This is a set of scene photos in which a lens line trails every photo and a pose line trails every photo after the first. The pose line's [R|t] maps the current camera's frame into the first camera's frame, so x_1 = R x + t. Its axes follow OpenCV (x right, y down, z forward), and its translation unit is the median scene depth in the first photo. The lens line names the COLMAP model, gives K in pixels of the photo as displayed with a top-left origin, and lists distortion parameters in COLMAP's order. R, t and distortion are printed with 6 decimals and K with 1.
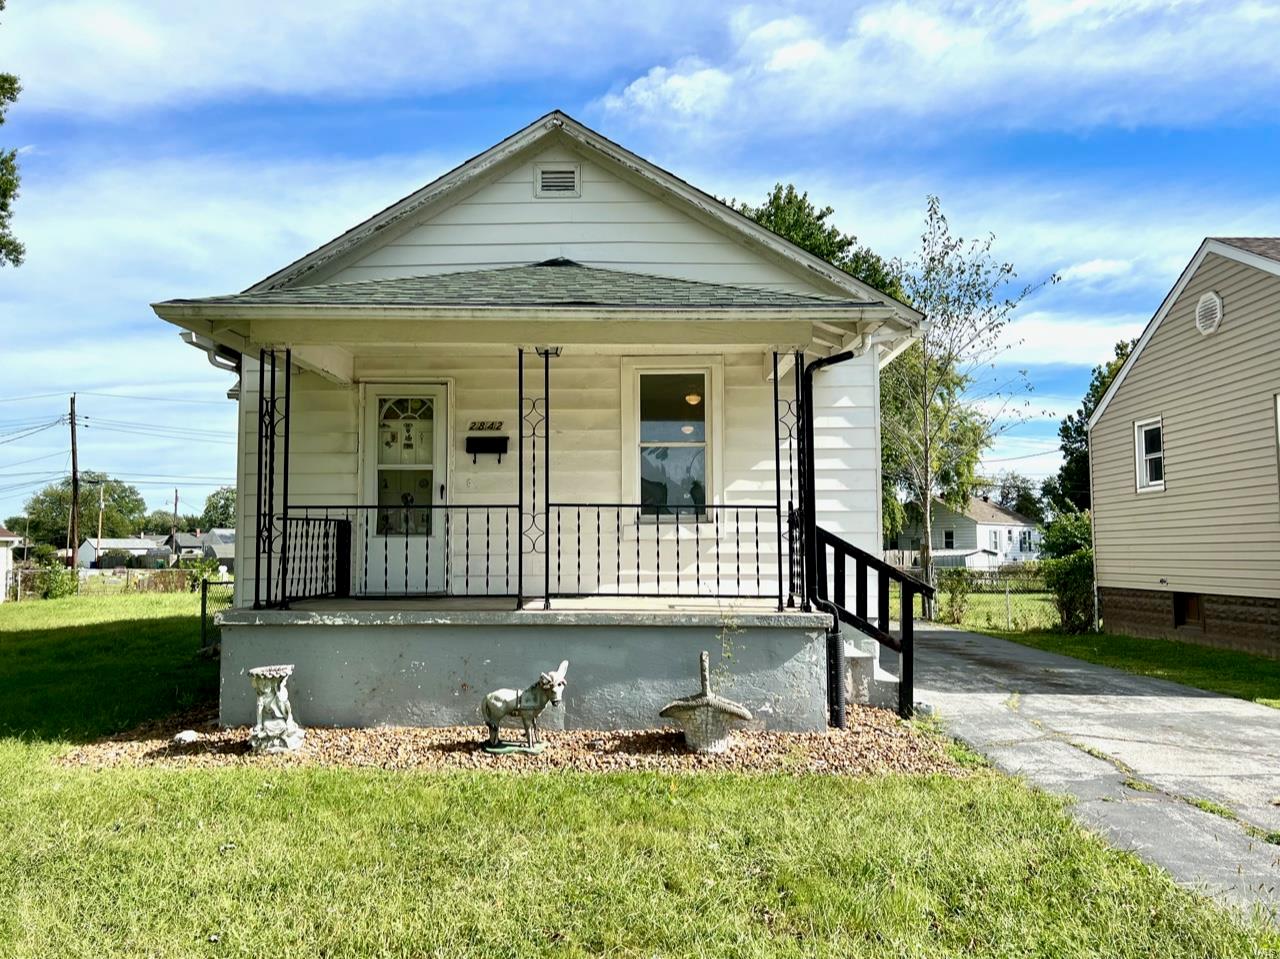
lens RADIAL K [[980.4, 0, 640.0], [0, 980.4, 479.5], [0, 0, 1]] dist [0.092016, -0.139735]
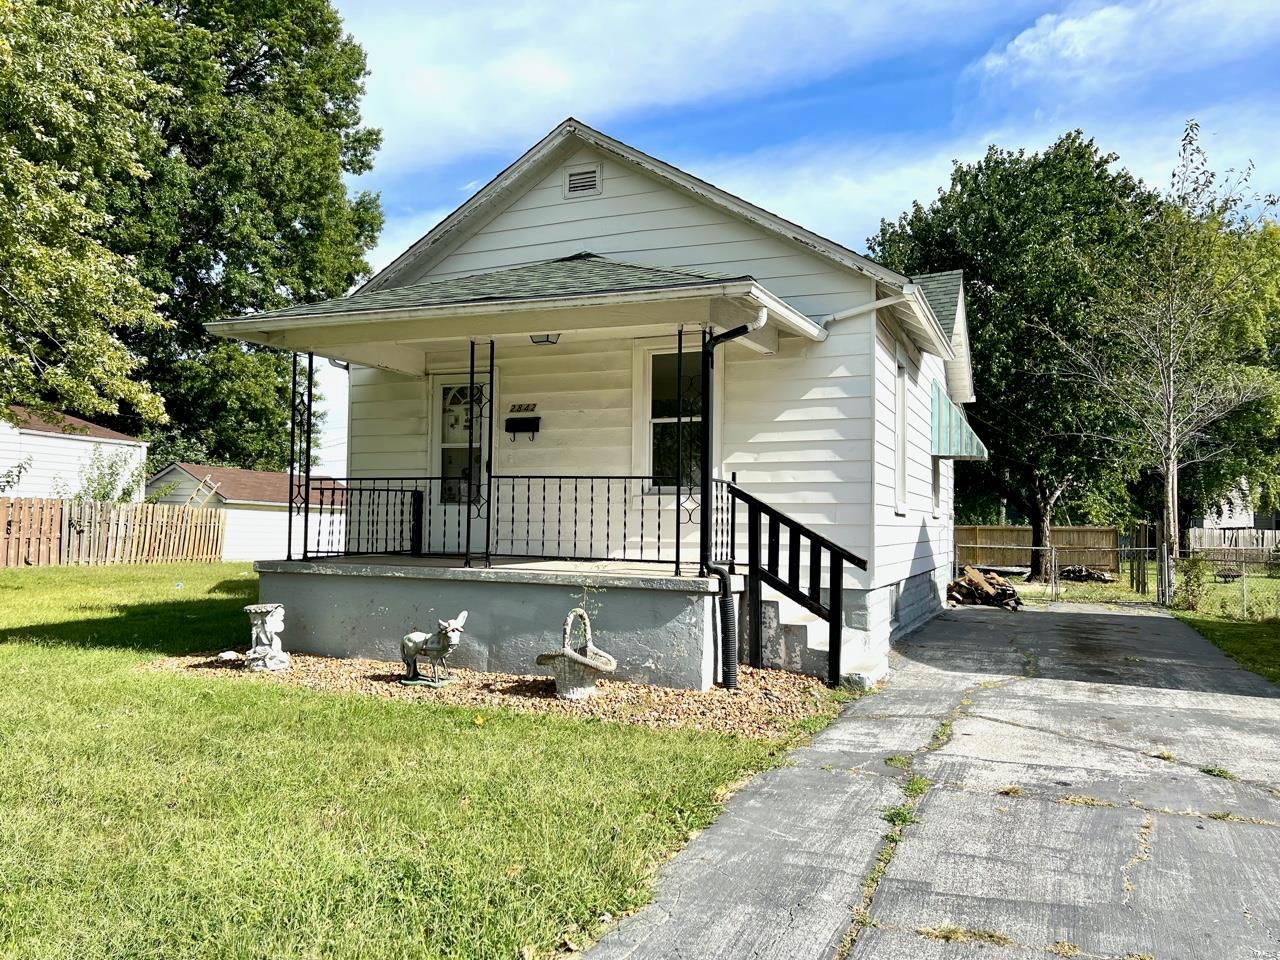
lens RADIAL K [[952.4, 0, 640.0], [0, 952.4, 480.0], [0, 0, 1]] dist [0.081319, -0.130721]
pose [[0.929517, -0.004023, -0.368758, 0.380081], [0.012722, 0.999695, 0.021161, 0.007204], [0.368560, -0.024361, 0.929285, 0.027695]]
